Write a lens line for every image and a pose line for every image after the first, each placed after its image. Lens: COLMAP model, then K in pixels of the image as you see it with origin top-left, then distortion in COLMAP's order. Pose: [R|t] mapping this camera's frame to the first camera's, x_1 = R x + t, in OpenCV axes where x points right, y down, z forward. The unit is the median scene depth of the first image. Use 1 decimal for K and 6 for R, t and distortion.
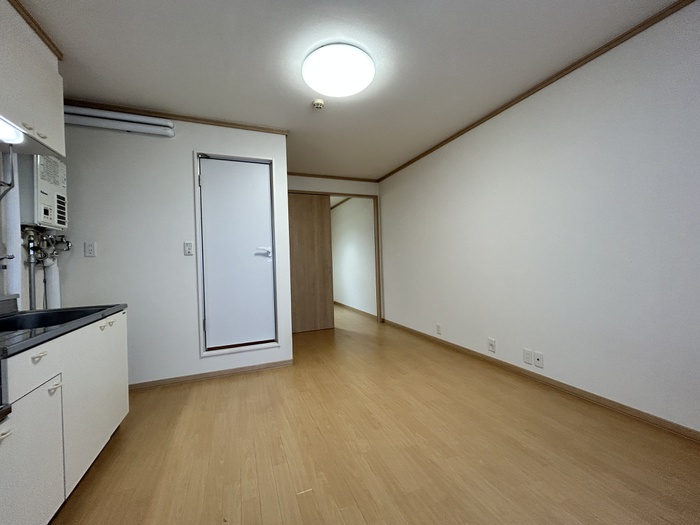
lens RADIAL K [[281.6, 0, 350.5], [0, 281.6, 261.6], [0, 0, 1]] dist [-0.004403, 0.001219]
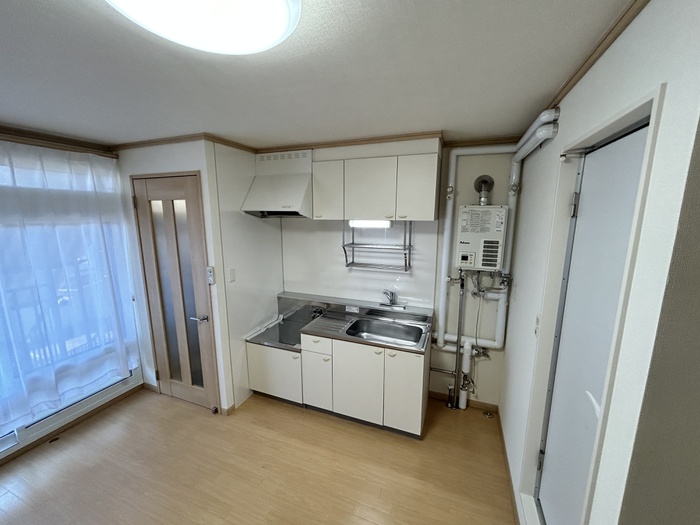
lens RADIAL K [[281.6, 0, 351.0], [0, 281.6, 261.5], [0, 0, 1]] dist [-0.004403, 0.001219]
pose [[-0.688319, 0.150293, -0.709669, 0.104300], [0.017999, 0.981539, 0.190413, -0.311707], [0.725185, 0.118292, -0.678317, 1.136792]]
